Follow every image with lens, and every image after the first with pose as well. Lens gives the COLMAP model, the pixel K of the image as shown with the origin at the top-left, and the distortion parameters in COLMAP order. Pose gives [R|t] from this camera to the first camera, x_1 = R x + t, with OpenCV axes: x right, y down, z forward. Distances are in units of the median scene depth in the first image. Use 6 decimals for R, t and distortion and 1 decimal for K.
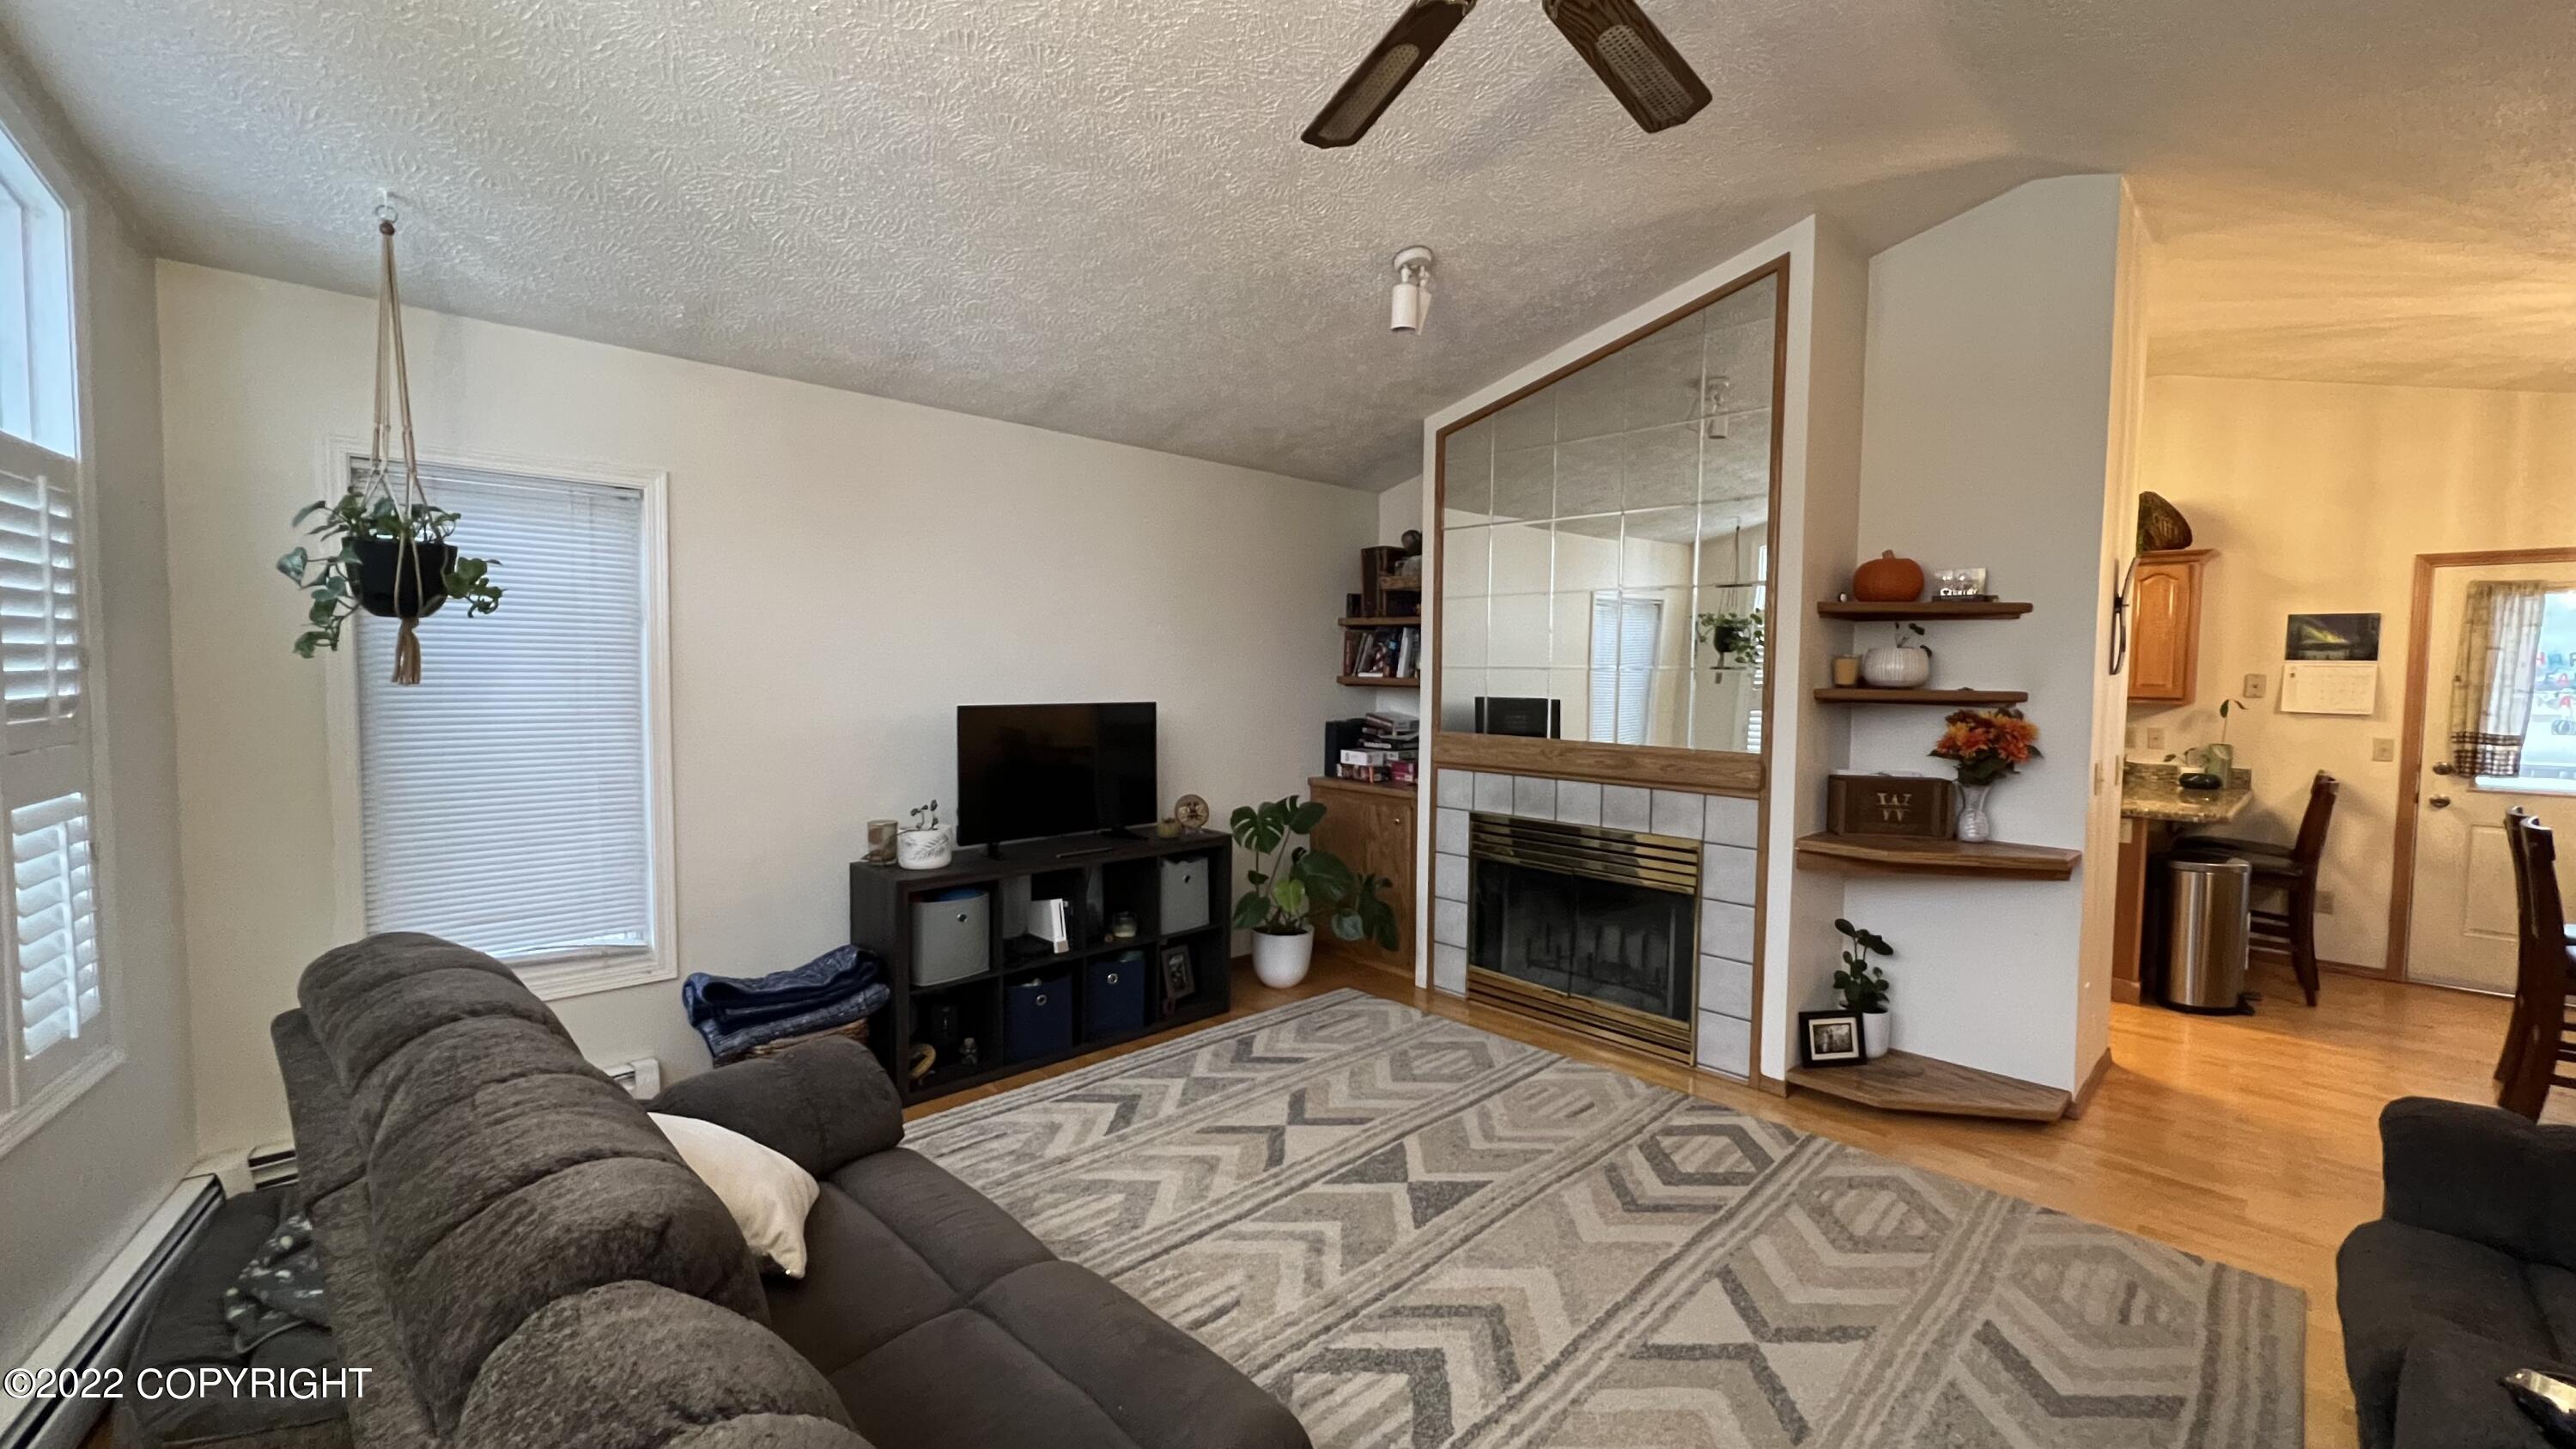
lens RADIAL K [[1028.1, 0, 1289.0], [0, 1028.1, 719.0], [0, 0, 1]] dist [0.001009, 0.000377]
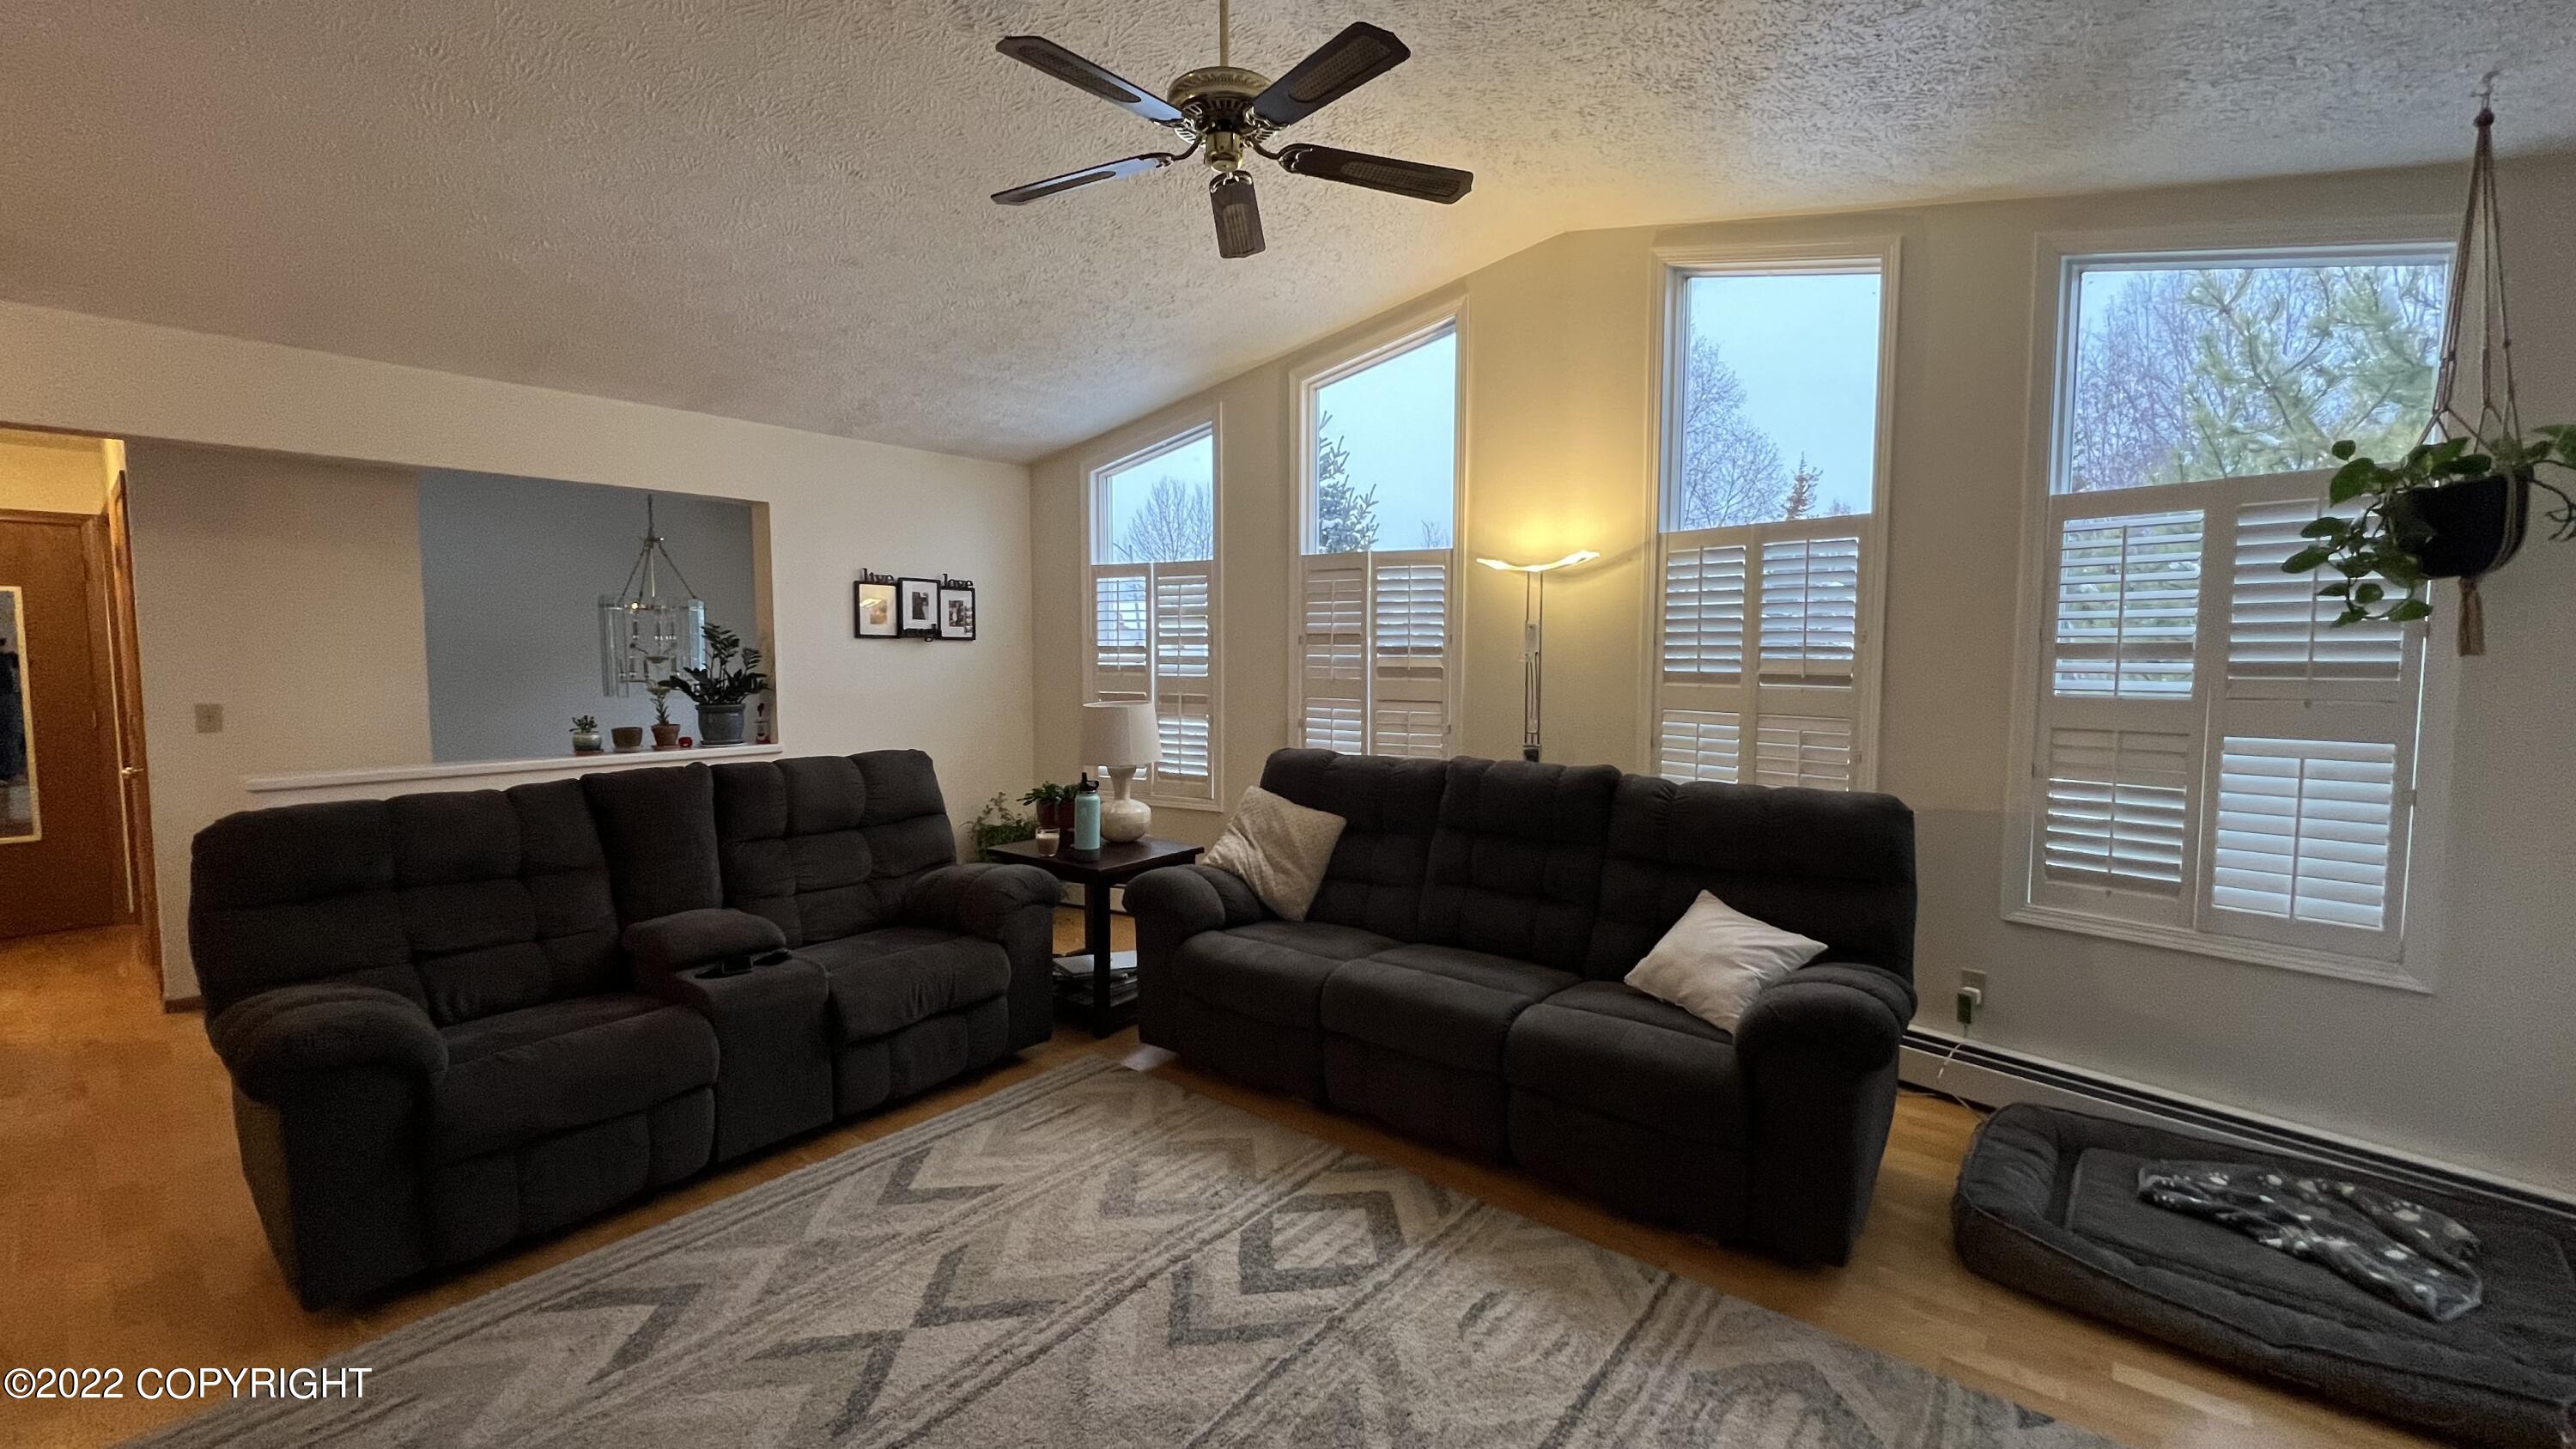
lens RADIAL K [[1028.1, 0, 1289.7], [0, 1028.1, 718.8], [0, 0, 1]] dist [0.001009, 0.000377]
pose [[-0.993335, -0.005527, -0.115128, 0.149726], [-0.018903, 0.993136, 0.115428, -0.045758], [0.113699, 0.116835, -0.986622, 1.311821]]
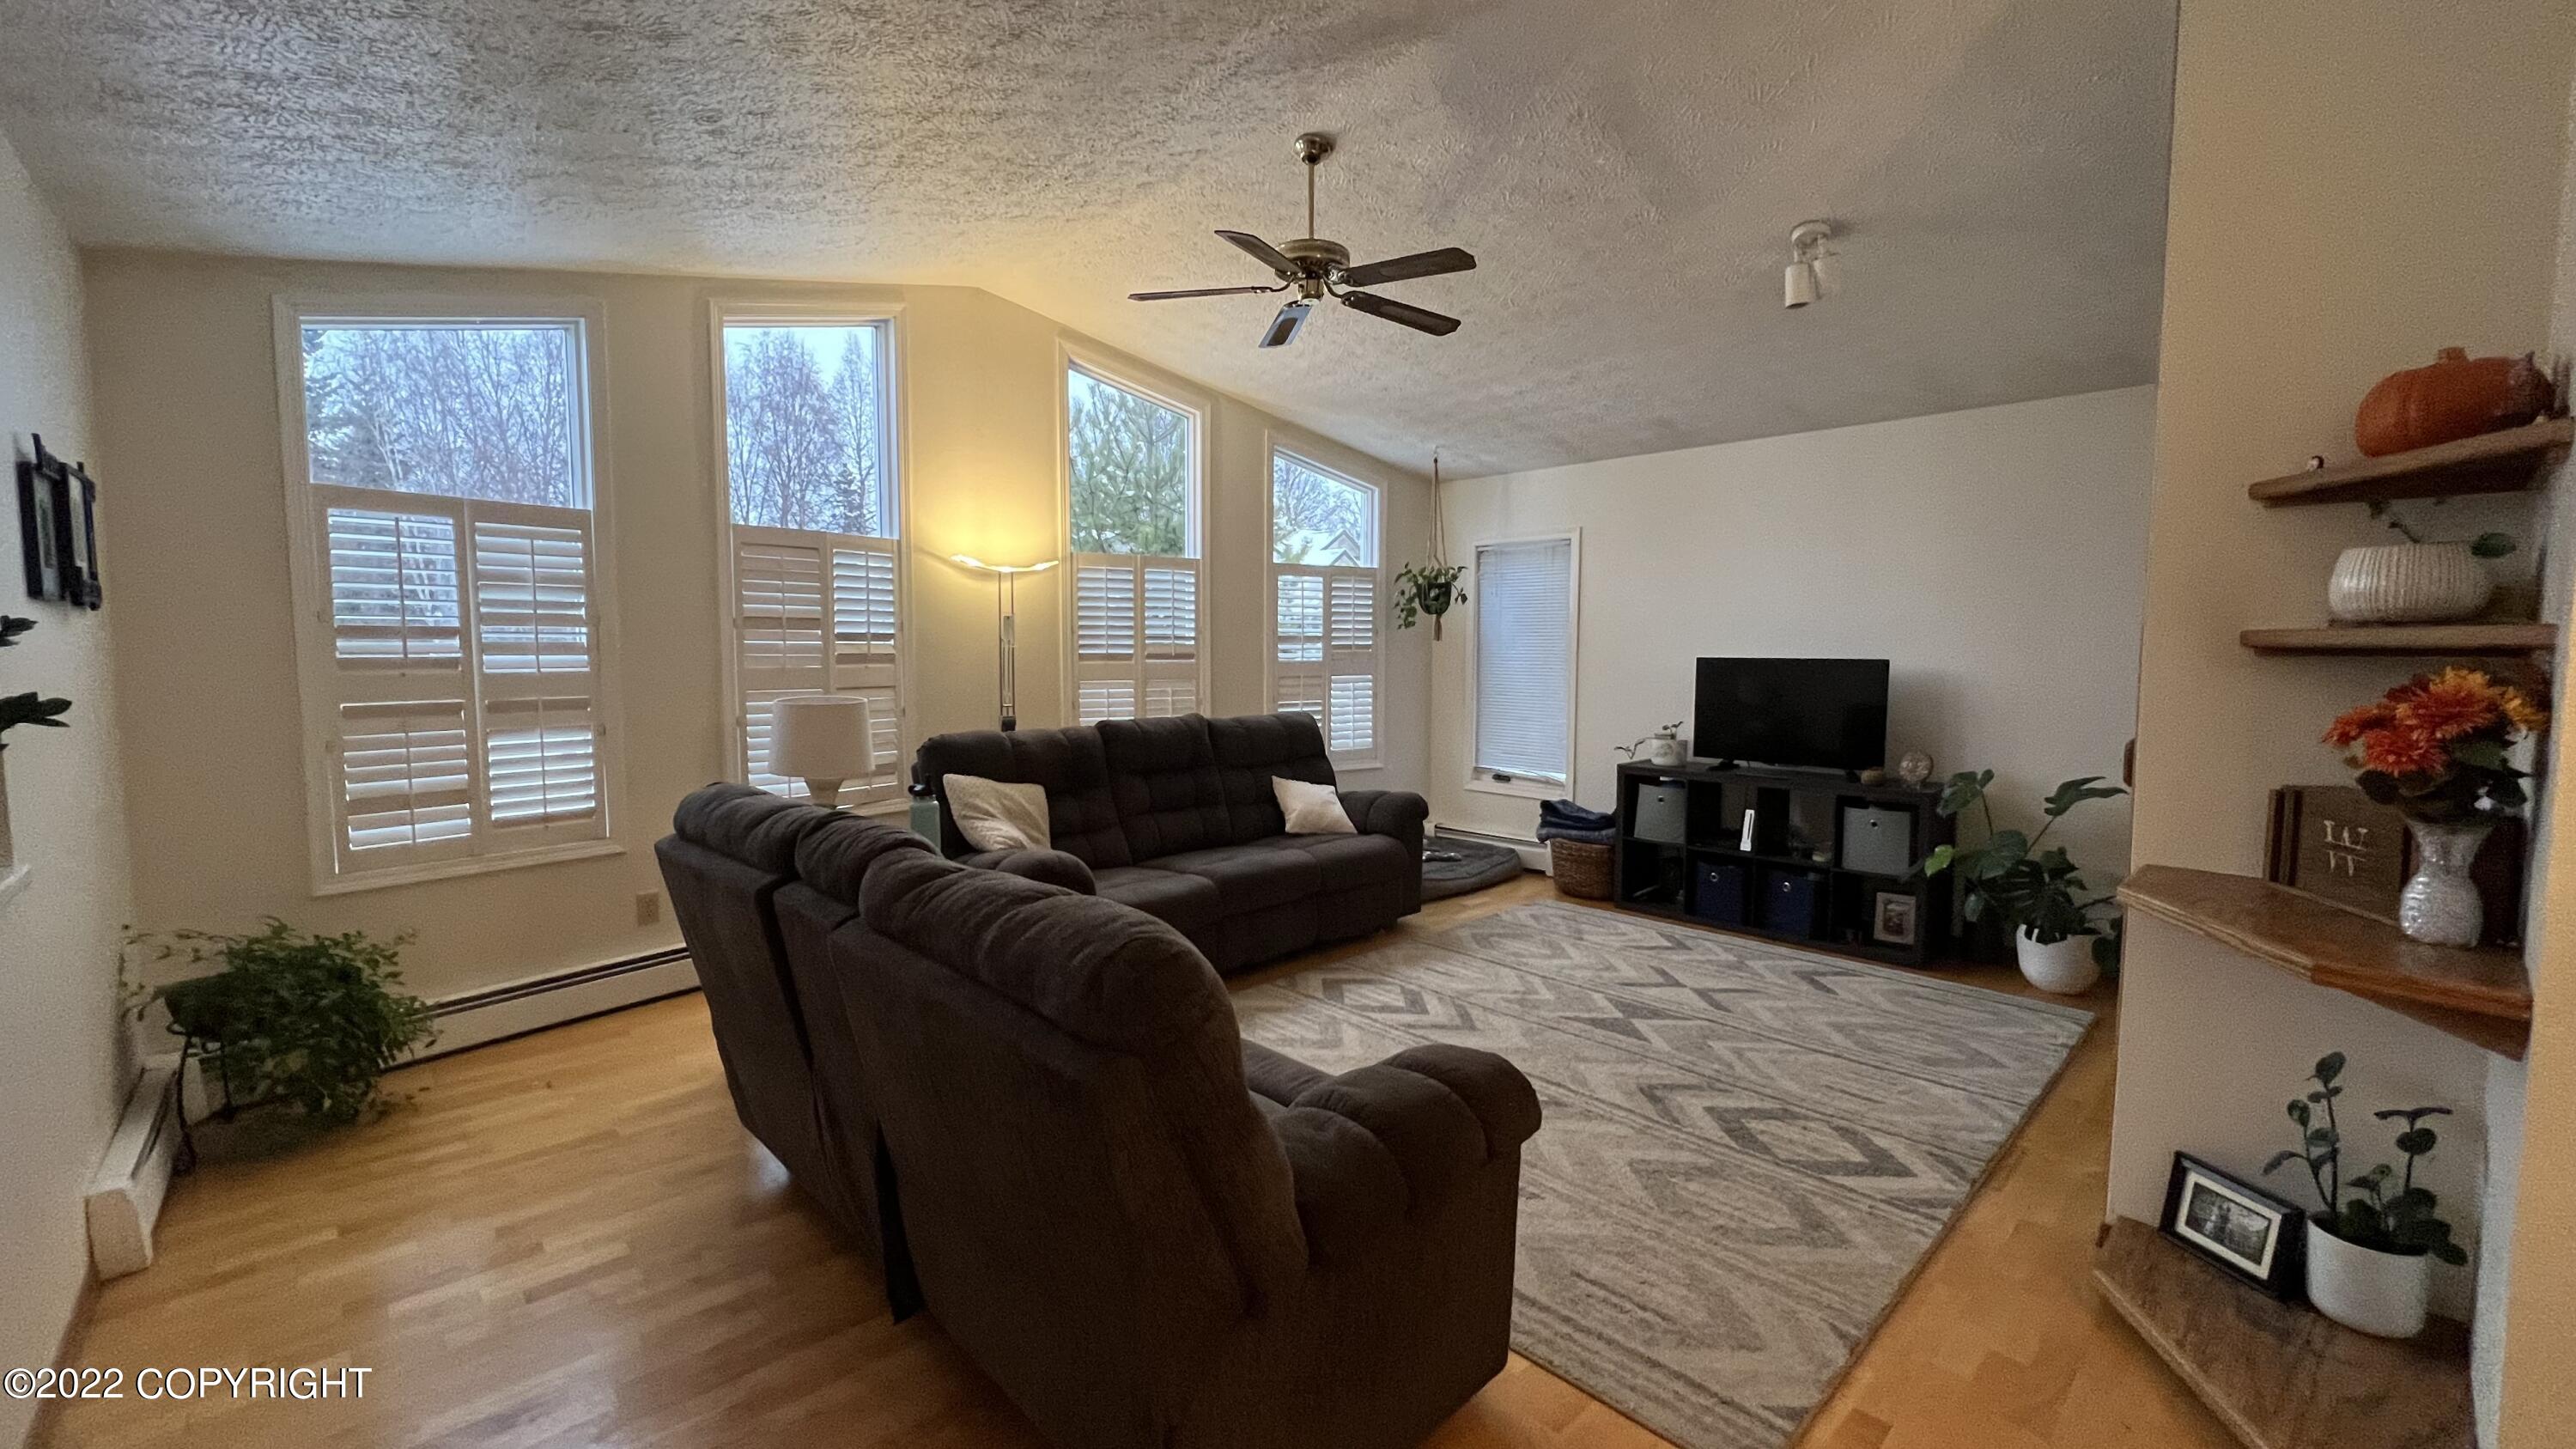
lens RADIAL K [[1028.1, 0, 1290.3], [0, 1028.1, 723.1], [0, 0, 1]] dist [0.001009, 0.000377]
pose [[-0.011622, 0.064191, -0.997870, 1.246979], [-0.053291, 0.996479, 0.064722, 0.017588], [0.998511, 0.053930, -0.008160, 0.510993]]
